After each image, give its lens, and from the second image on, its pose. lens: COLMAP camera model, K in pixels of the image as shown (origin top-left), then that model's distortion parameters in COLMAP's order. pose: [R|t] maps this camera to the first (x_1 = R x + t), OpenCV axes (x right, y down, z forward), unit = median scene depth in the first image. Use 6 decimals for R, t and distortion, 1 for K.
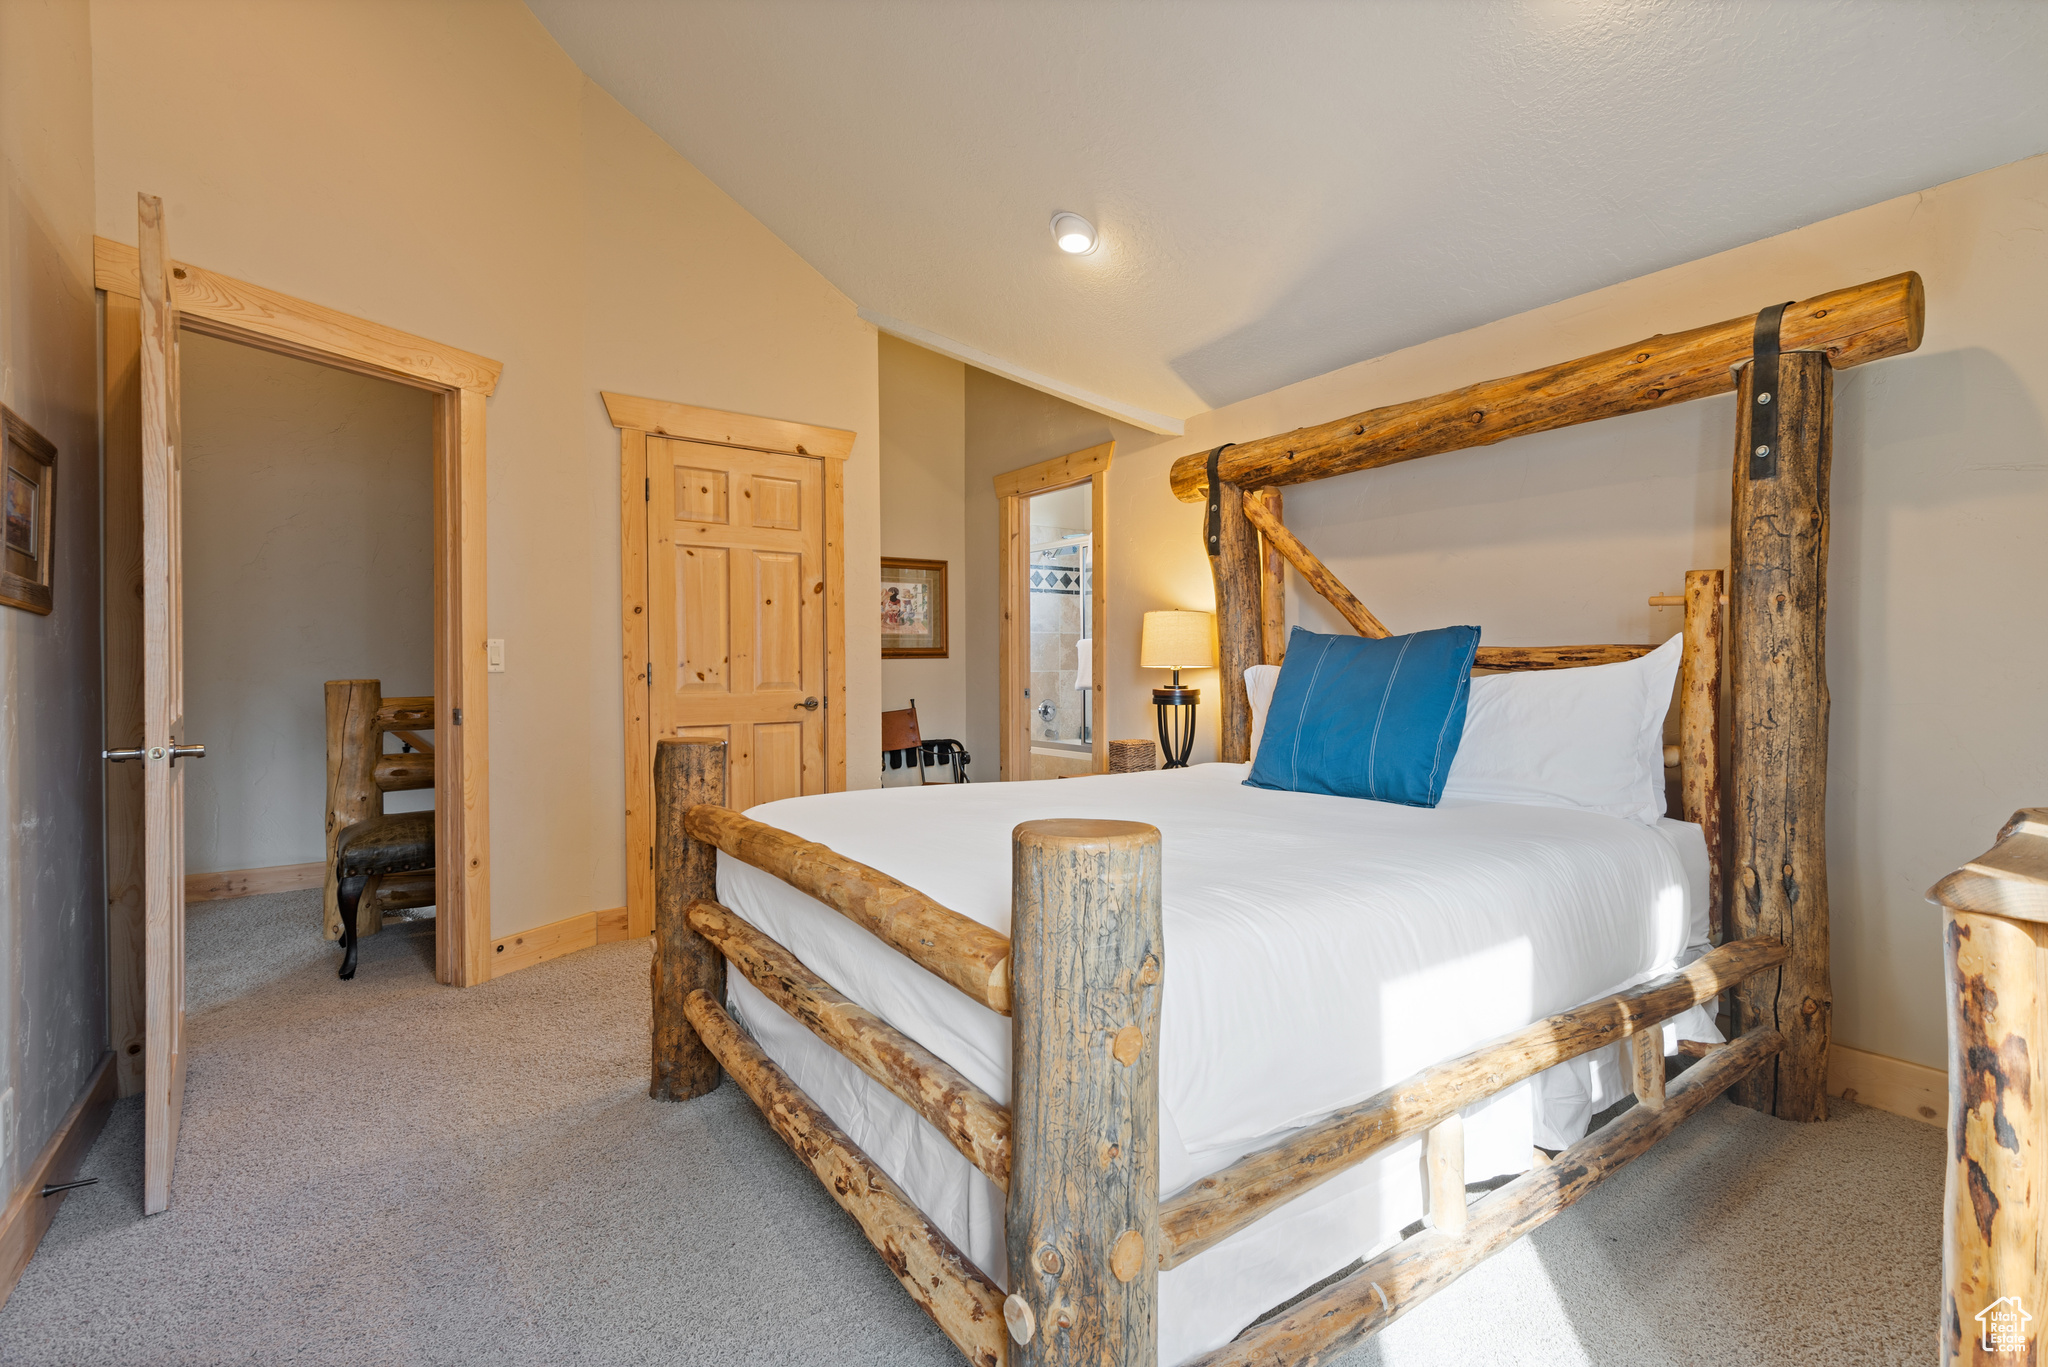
lens RADIAL K [[913.9, 0, 1024.0], [0, 913.9, 683.4], [0, 0, 1]] dist [0.002392, 0.000126]
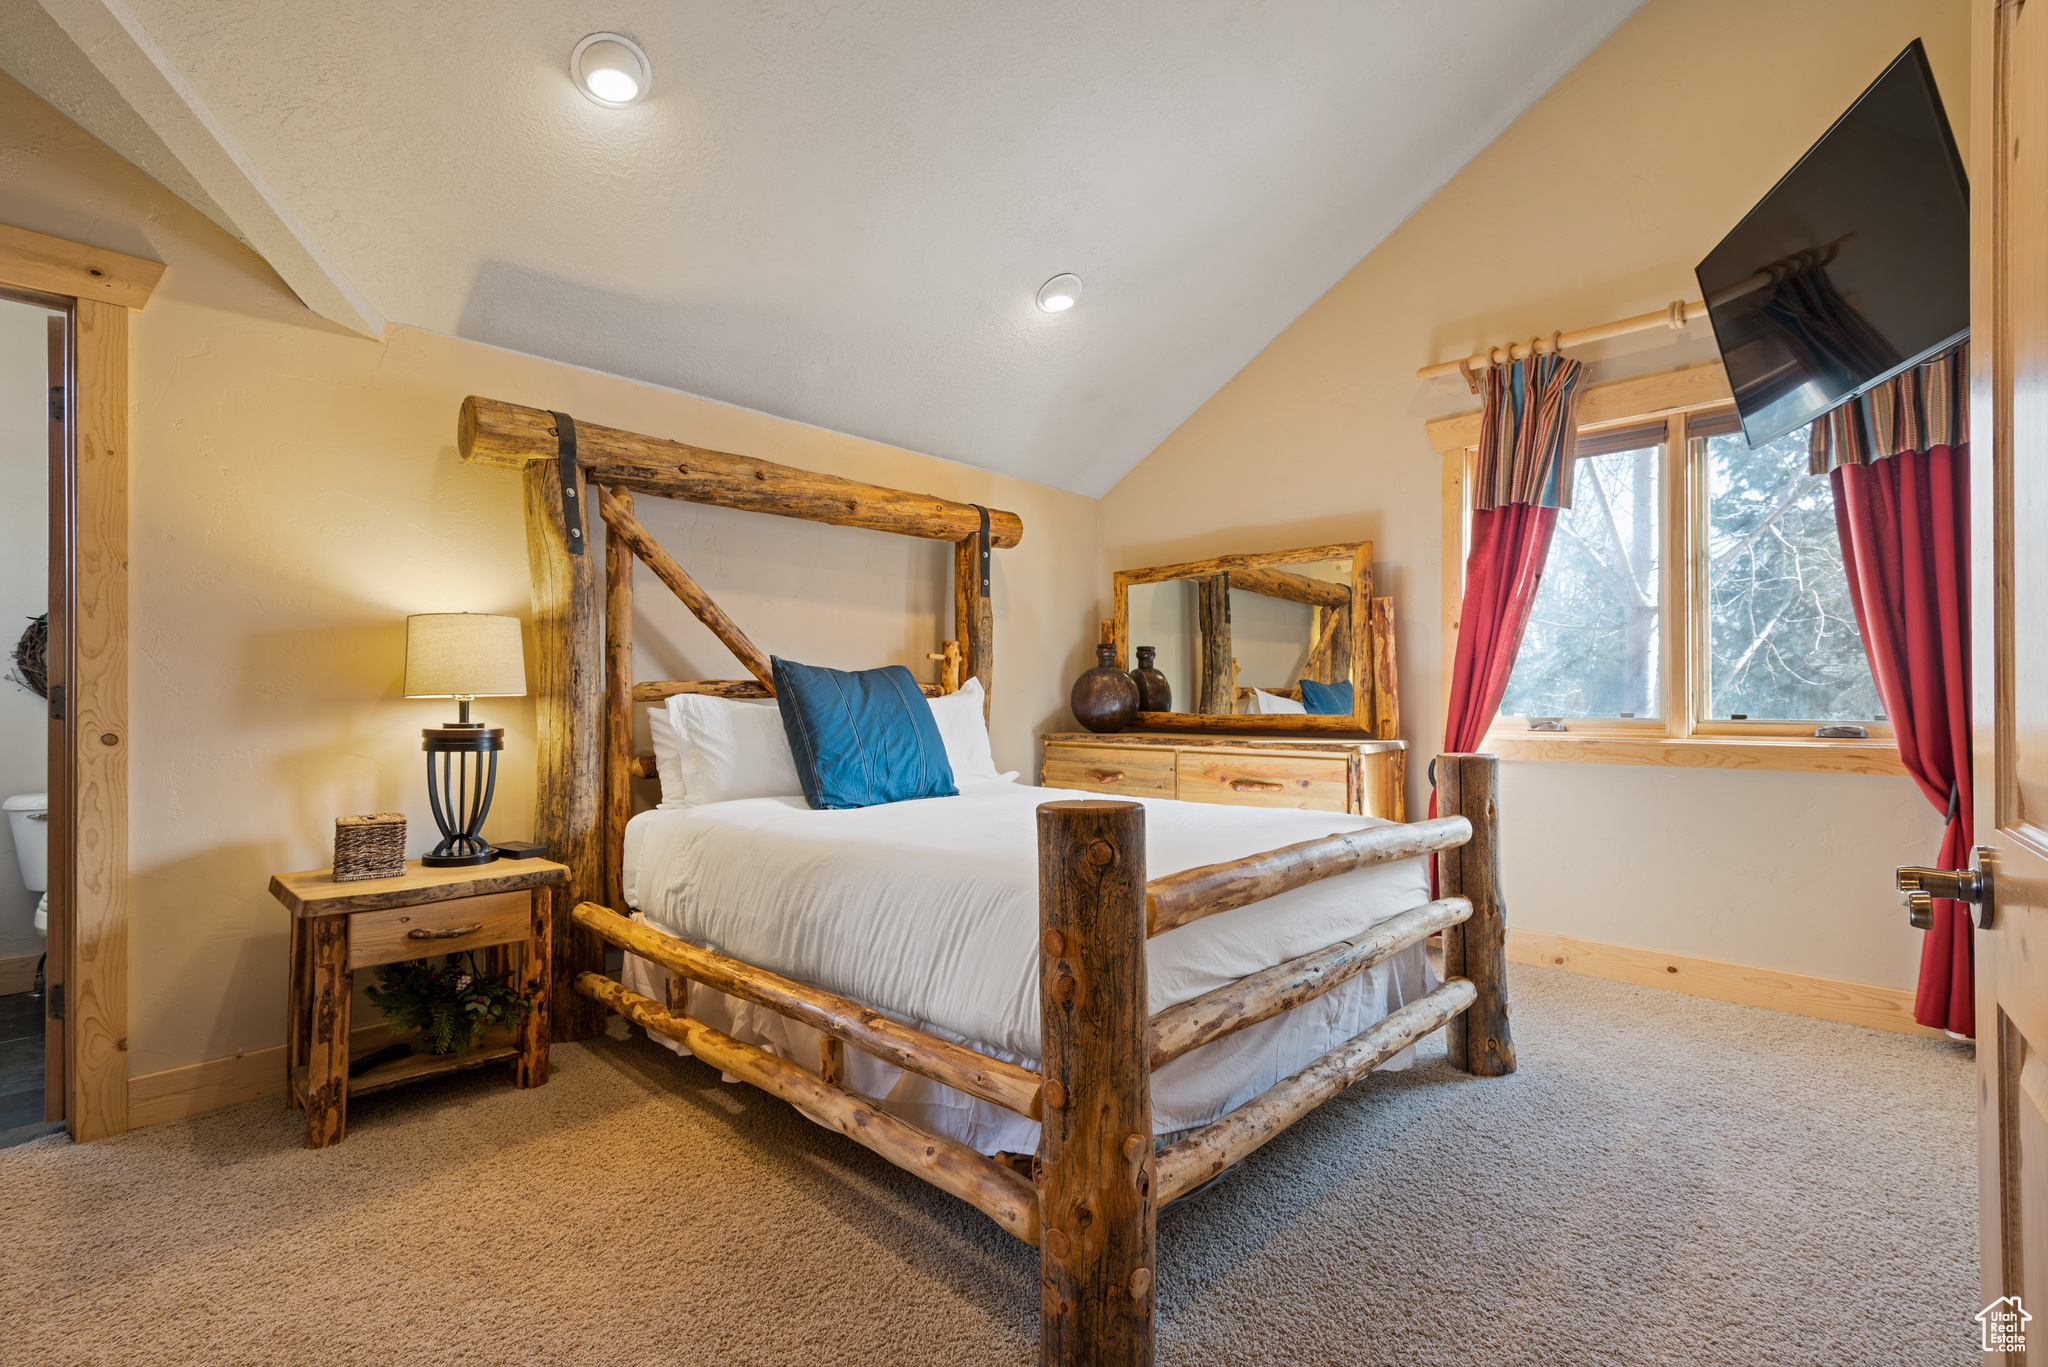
lens RADIAL K [[913.9, 0, 1023.1], [0, 913.9, 686.1], [0, 0, 1]] dist [0.002392, 0.000126]
pose [[-0.160572, 0.013681, 0.986929, -0.672789], [0.006137, 0.999898, -0.012862, -0.015752], [-0.987005, 0.003991, -0.160640, 0.805433]]
